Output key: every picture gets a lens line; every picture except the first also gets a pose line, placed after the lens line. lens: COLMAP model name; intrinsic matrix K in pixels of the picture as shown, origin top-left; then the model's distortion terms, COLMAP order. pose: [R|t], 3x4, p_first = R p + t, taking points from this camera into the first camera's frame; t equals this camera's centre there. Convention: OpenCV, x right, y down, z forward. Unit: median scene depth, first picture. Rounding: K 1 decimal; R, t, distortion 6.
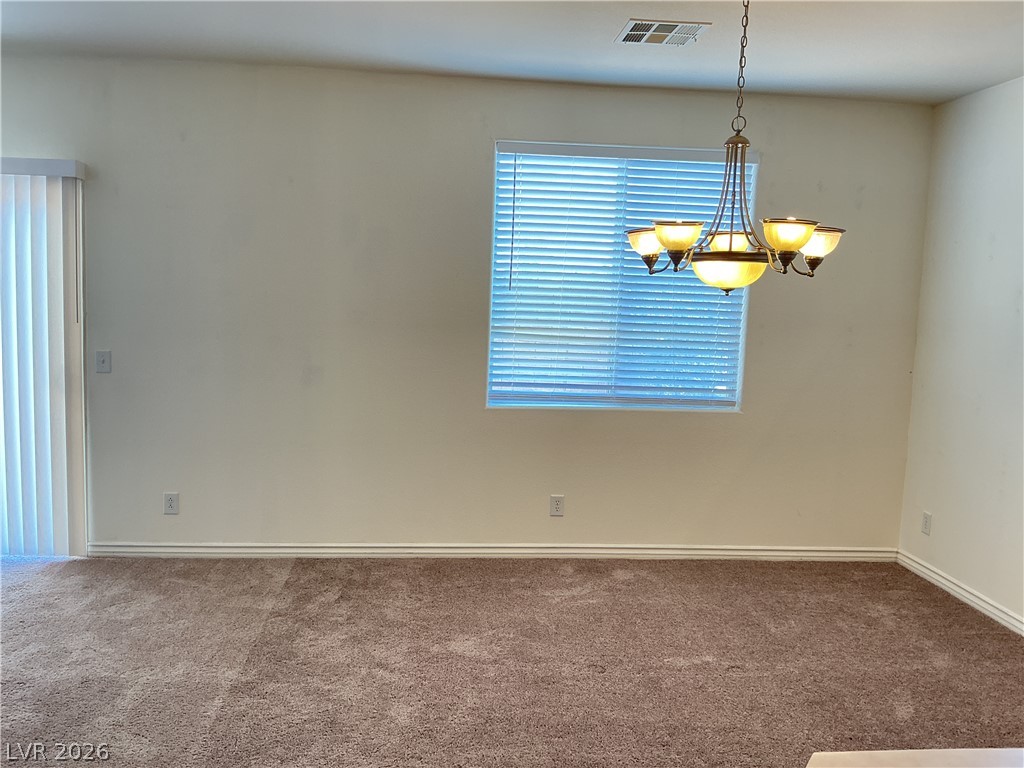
lens RADIAL K [[849.8, 0, 521.2], [0, 849.8, 381.2], [0, 0, 1]] dist [0.101851, -0.197871]
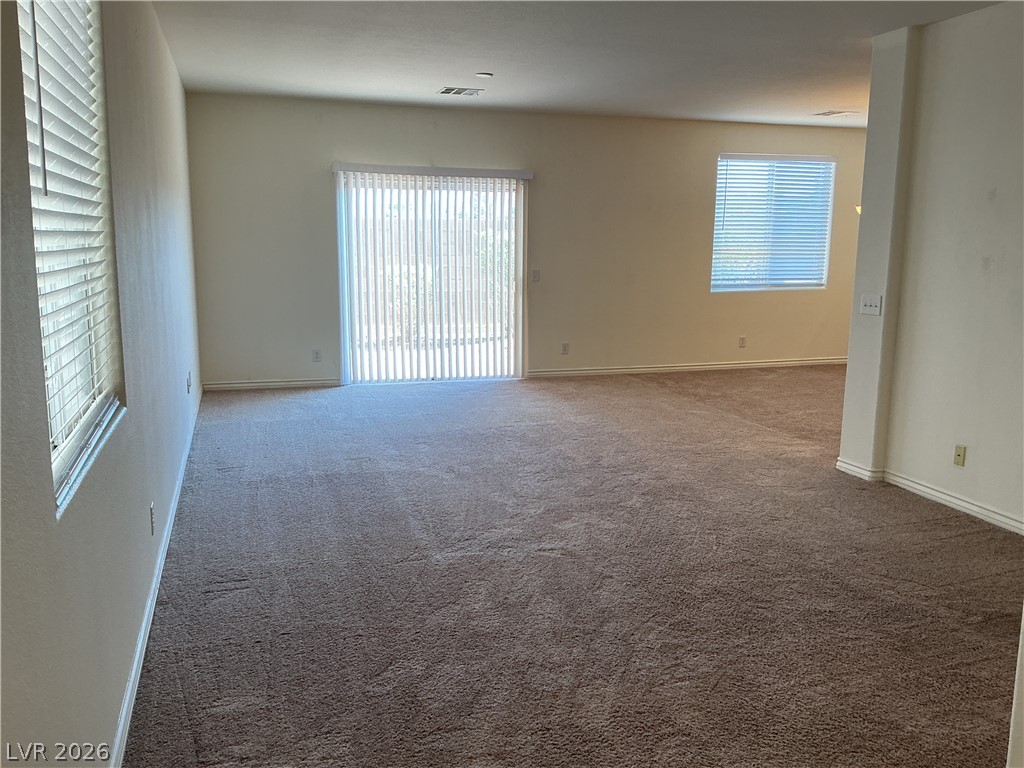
lens RADIAL K [[849.8, 0, 507.6], [0, 849.8, 380.7], [0, 0, 1]] dist [0.101851, -0.197871]
pose [[0.979446, -0.065110, 0.190907, -0.930967], [0.053103, 0.996315, 0.067355, 0.080958], [-0.194589, -0.055833, 0.979295, -0.879948]]
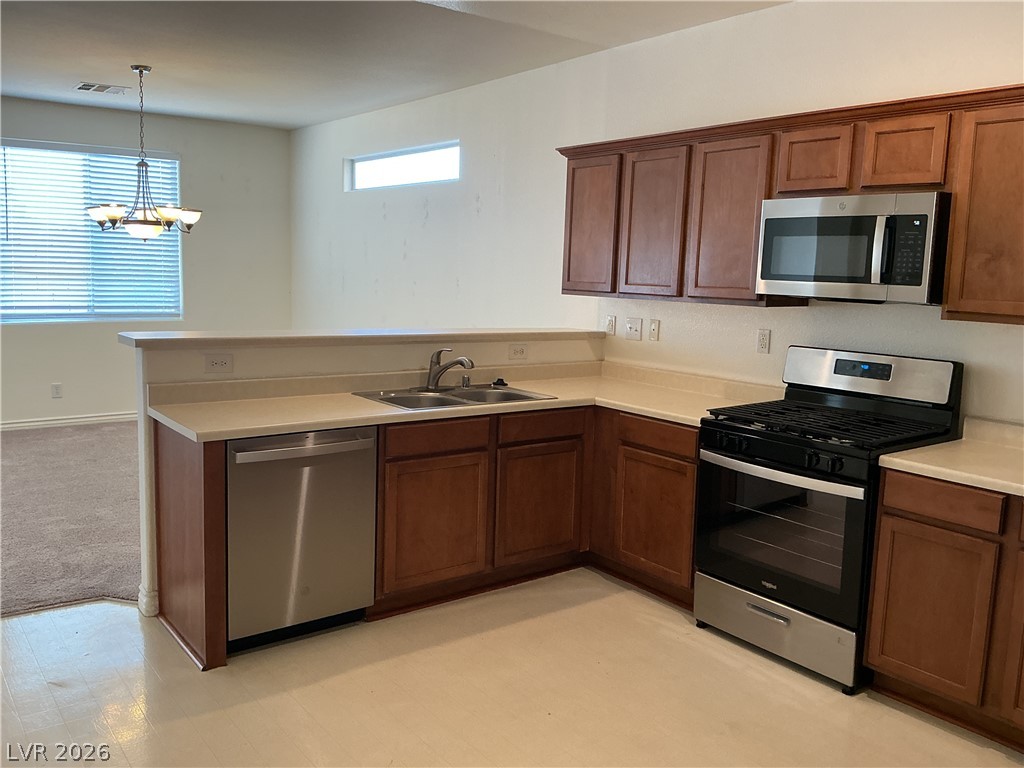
lens RADIAL K [[849.8, 0, 512.4], [0, 849.8, 383.7], [0, 0, 1]] dist [0.101851, -0.197871]
pose [[0.852751, -0.081951, 0.515849, -0.055474], [0.055241, 0.996226, 0.066946, 0.086957], [-0.519389, -0.028592, 0.854059, -0.716999]]
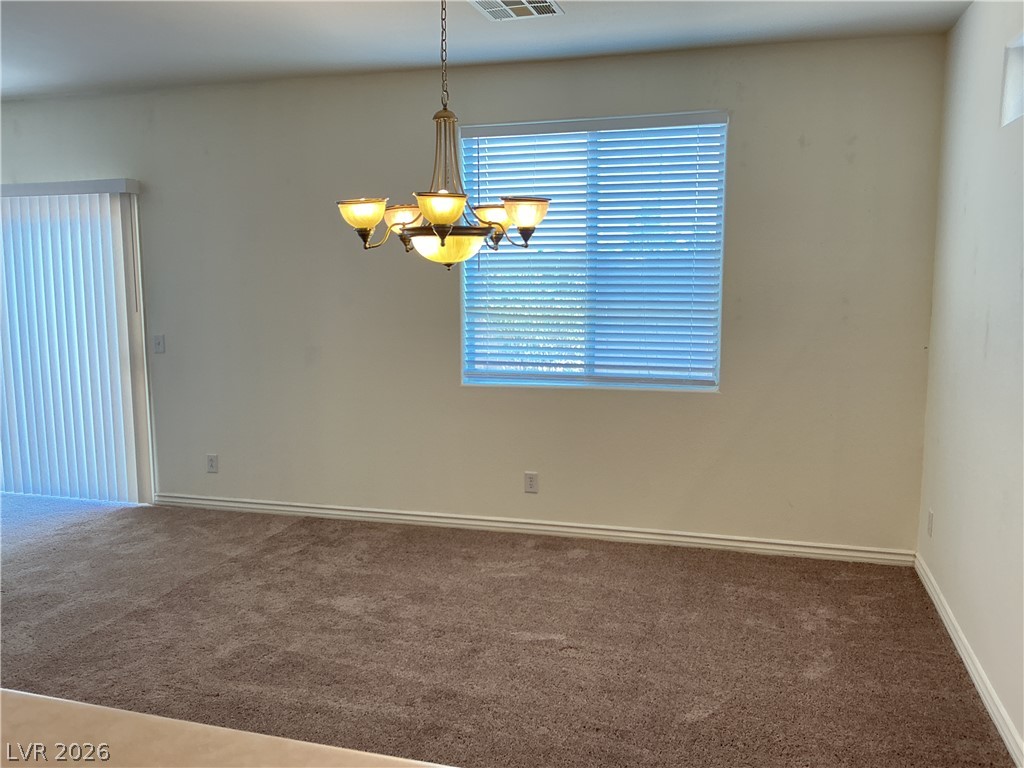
lens RADIAL K [[849.8, 0, 517.2], [0, 849.8, 382.2], [0, 0, 1]] dist [0.101851, -0.197871]
pose [[0.932608, 0.006763, -0.360828, 0.421724], [-0.000118, 0.999830, 0.018433, 0.008569], [0.360892, -0.017148, 0.932450, 0.053872]]
